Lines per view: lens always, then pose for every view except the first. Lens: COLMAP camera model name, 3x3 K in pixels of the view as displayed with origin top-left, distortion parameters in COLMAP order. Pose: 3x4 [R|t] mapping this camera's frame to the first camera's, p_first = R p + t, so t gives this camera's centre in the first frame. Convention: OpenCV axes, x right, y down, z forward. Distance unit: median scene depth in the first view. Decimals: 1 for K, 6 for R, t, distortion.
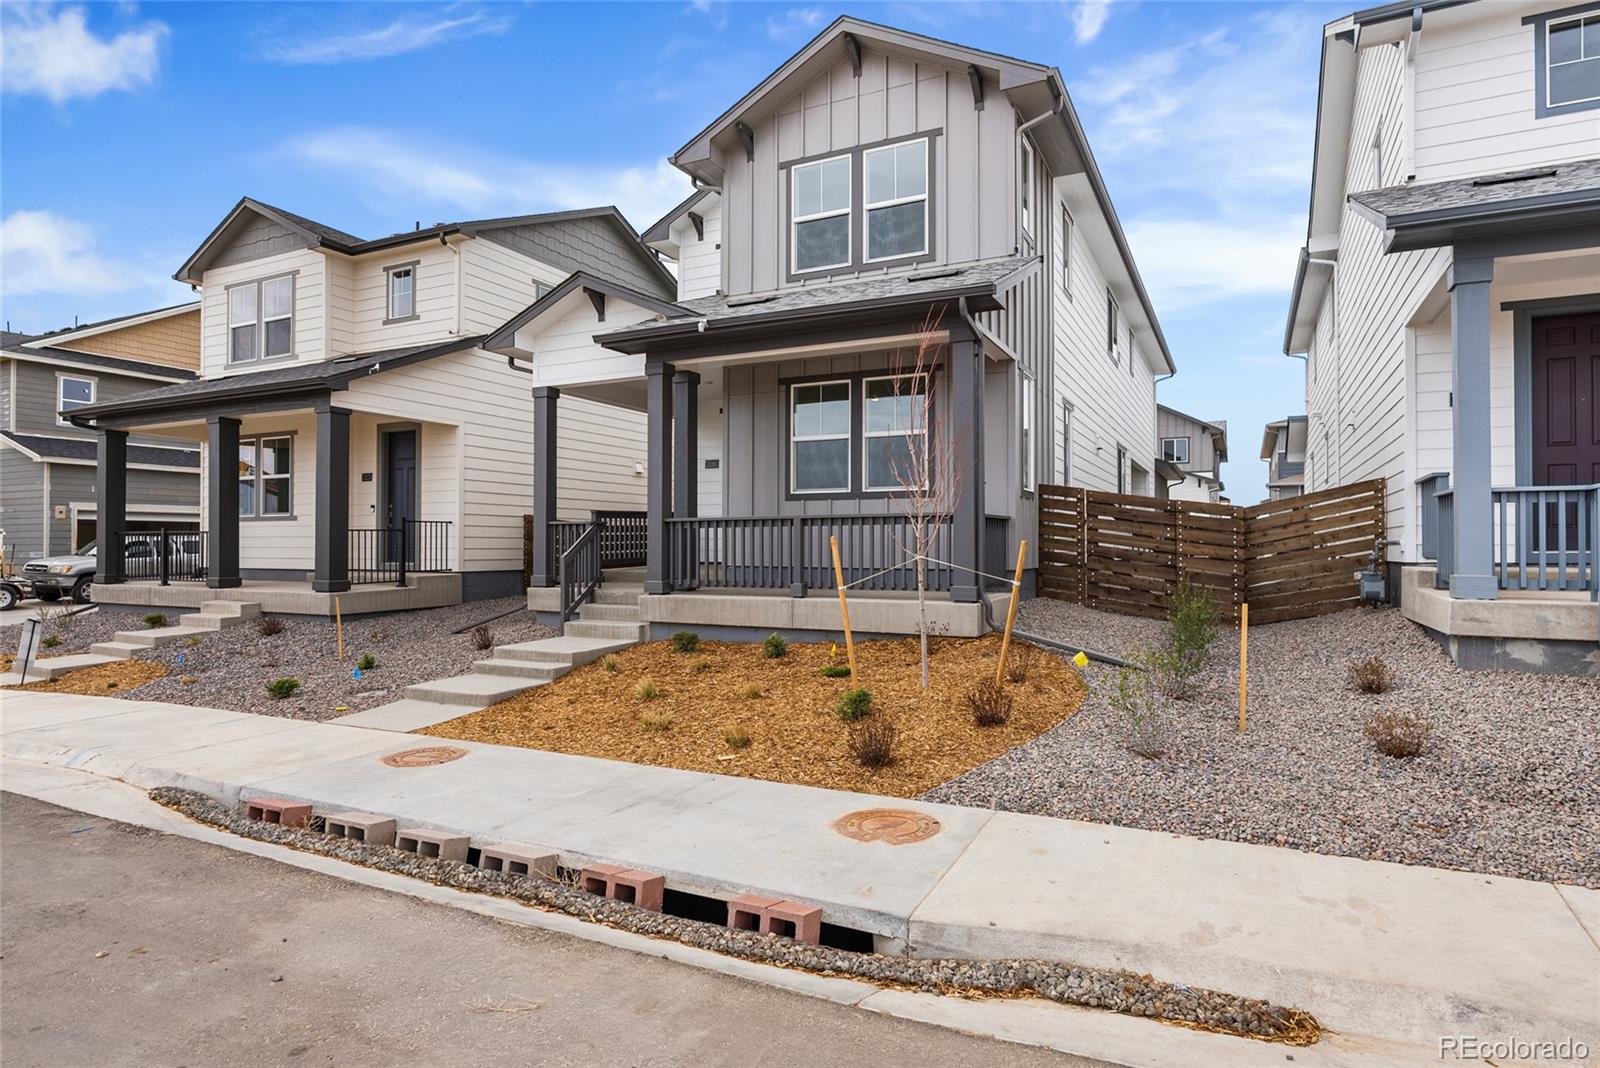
lens RADIAL K [[889.7, 0, 798.7], [0, 889.7, 533.8], [0, 0, 1]] dist [-0.007155, -0.001755]
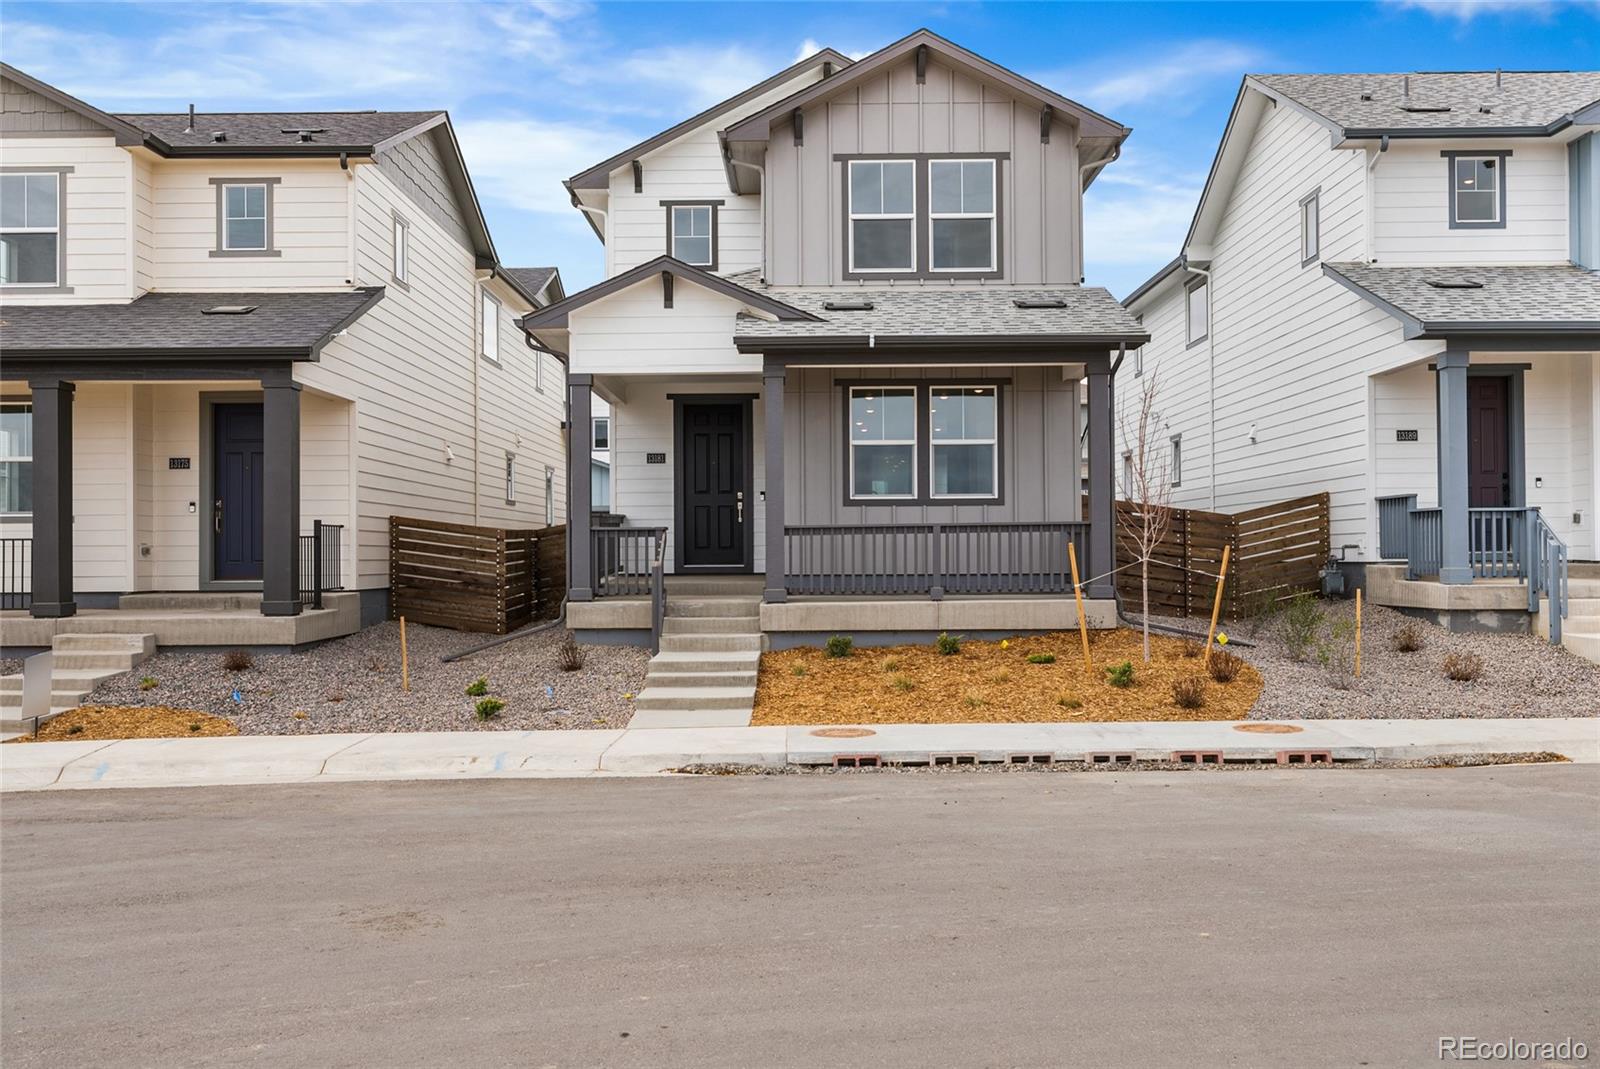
lens RADIAL K [[1458.5, 0, 801.5], [0, 1458.5, 537.3], [0, 0, 1]] dist [-0.011256, 0.000000]
pose [[0.894075, -0.001790, 0.447914, -0.814665], [0.001520, 0.999998, 0.000963, -0.005393], [-0.447915, -0.000181, 0.894076, -0.419969]]
